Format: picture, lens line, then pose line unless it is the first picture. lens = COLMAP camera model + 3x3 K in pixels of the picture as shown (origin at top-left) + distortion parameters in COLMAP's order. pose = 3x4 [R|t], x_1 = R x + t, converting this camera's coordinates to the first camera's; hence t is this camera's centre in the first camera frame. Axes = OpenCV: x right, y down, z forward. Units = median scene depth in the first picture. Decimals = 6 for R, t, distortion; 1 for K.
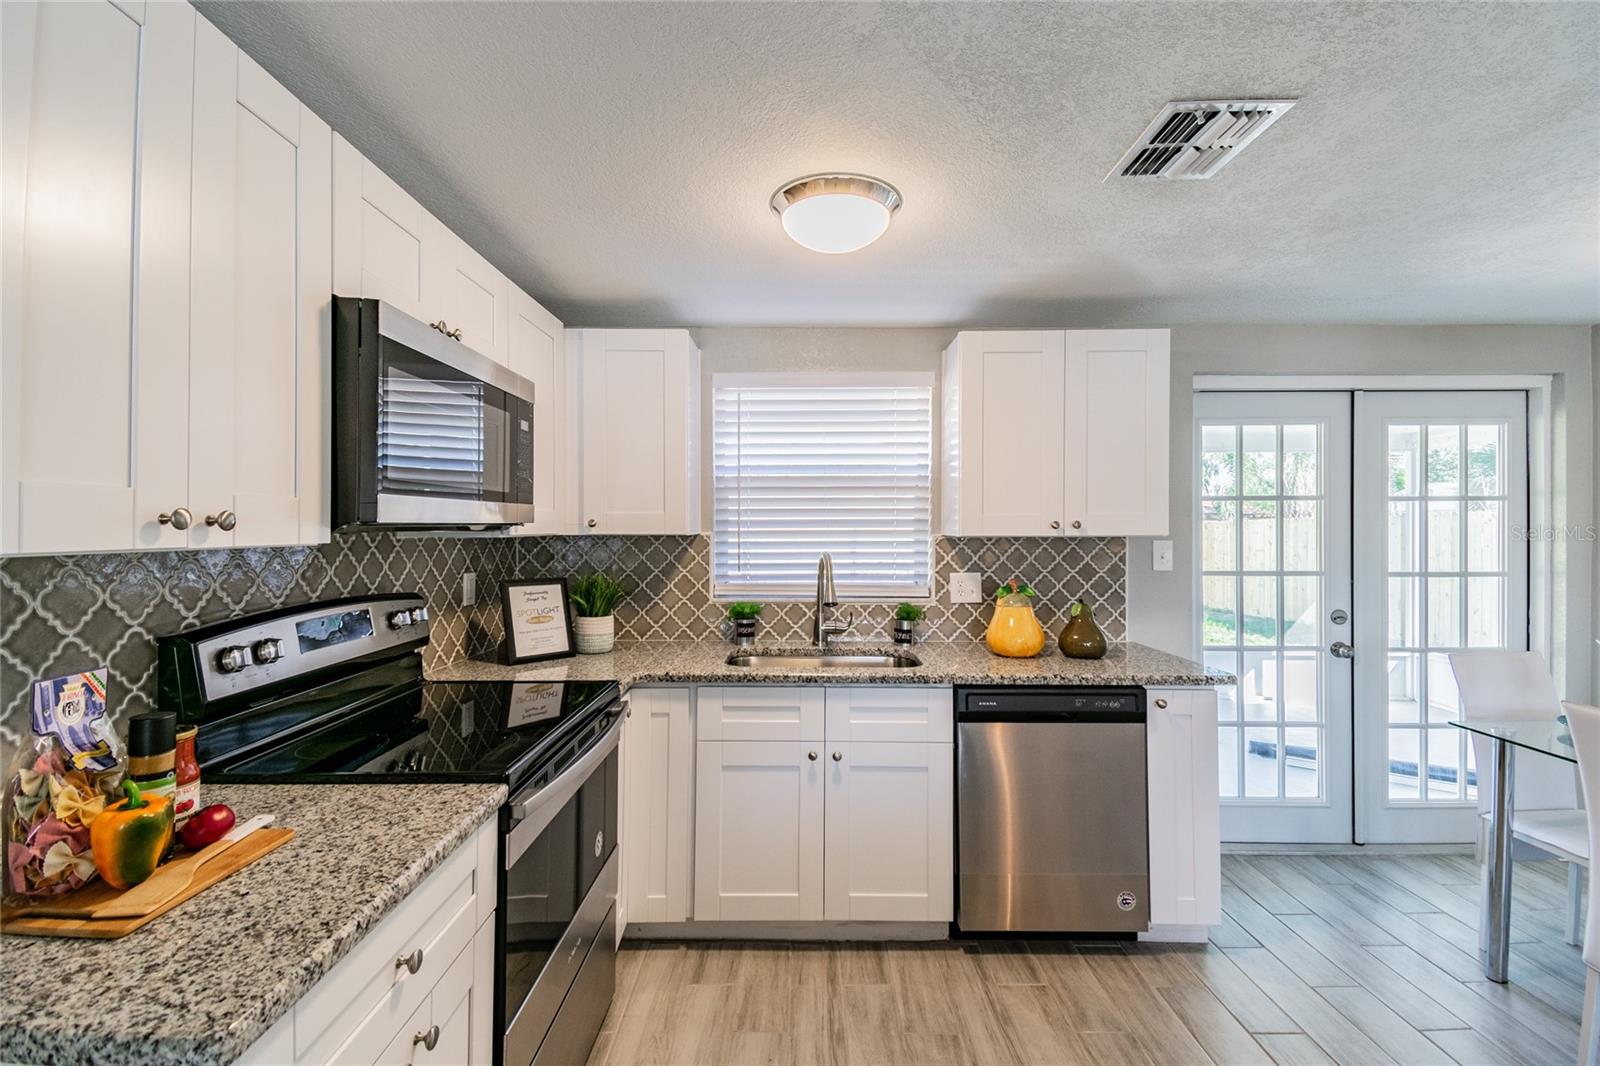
lens RADIAL K [[703.4, 0, 806.5], [0, 703.4, 525.6], [0, 0, 1]] dist [0.052219, -0.022954]
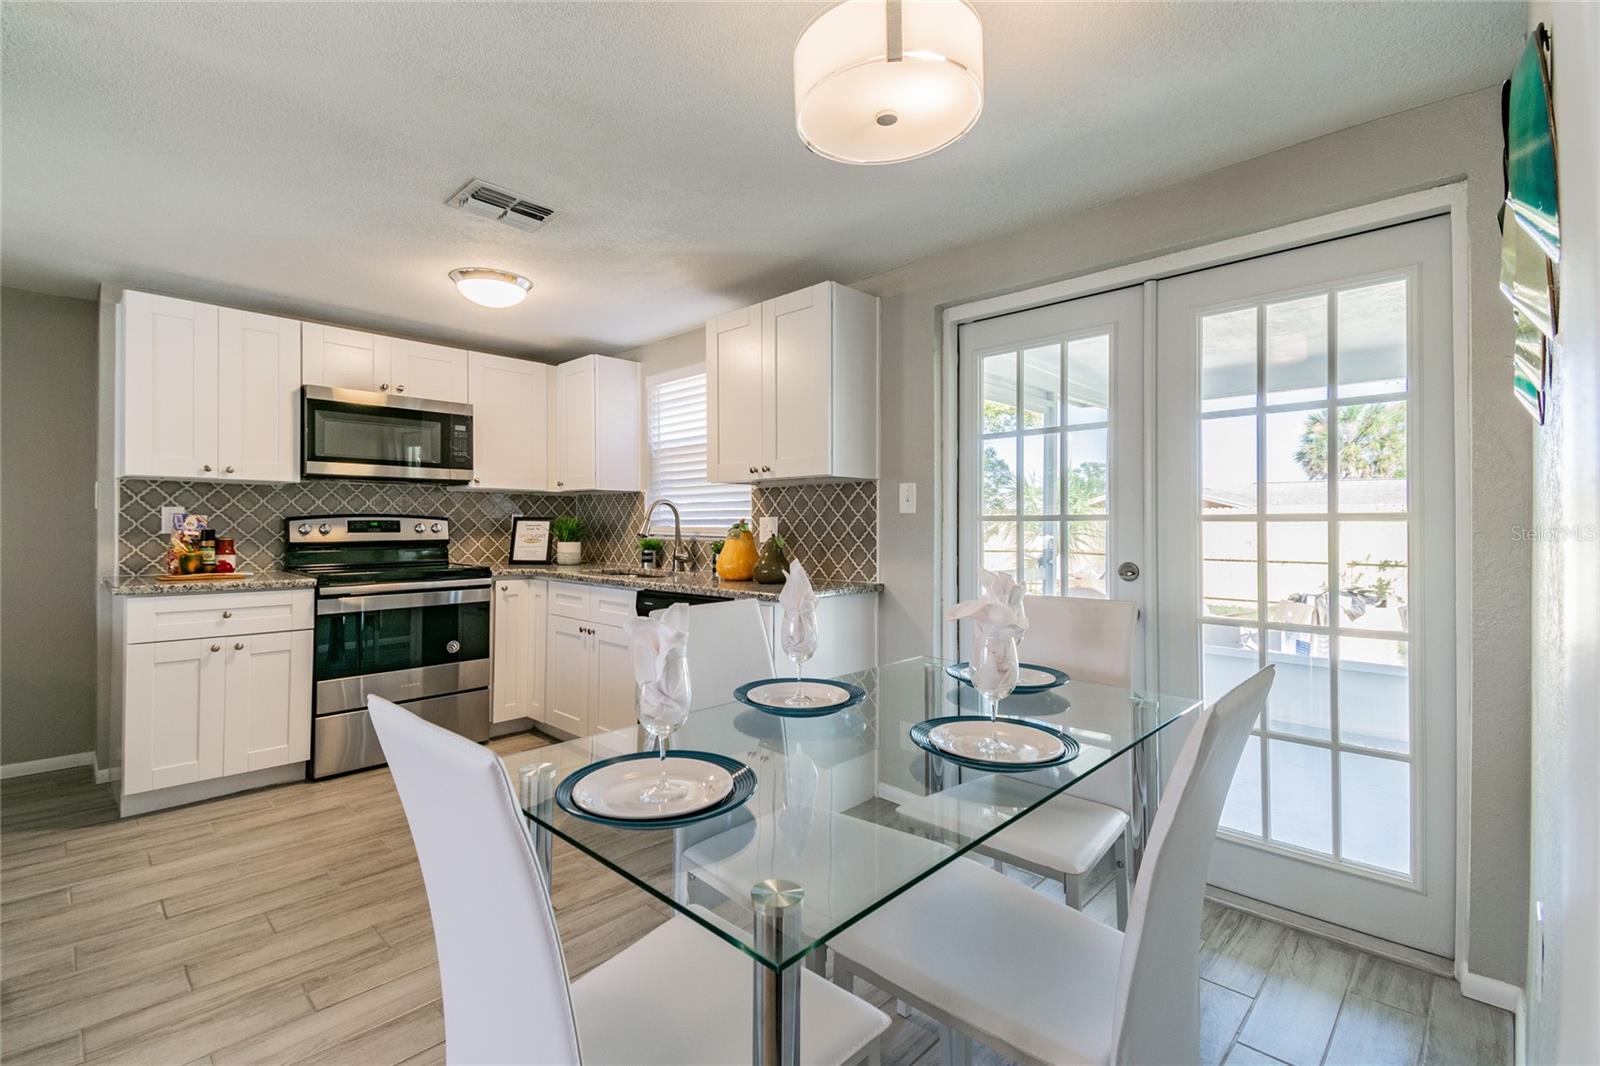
lens RADIAL K [[703.4, 0, 781.0], [0, 703.4, 523.3], [0, 0, 1]] dist [0.052219, -0.022954]
pose [[0.708118, 0.000520, -0.706094, 1.135677], [-0.001098, 0.999999, -0.000364, 0.082647], [0.706093, 0.001033, 0.708118, 0.190709]]
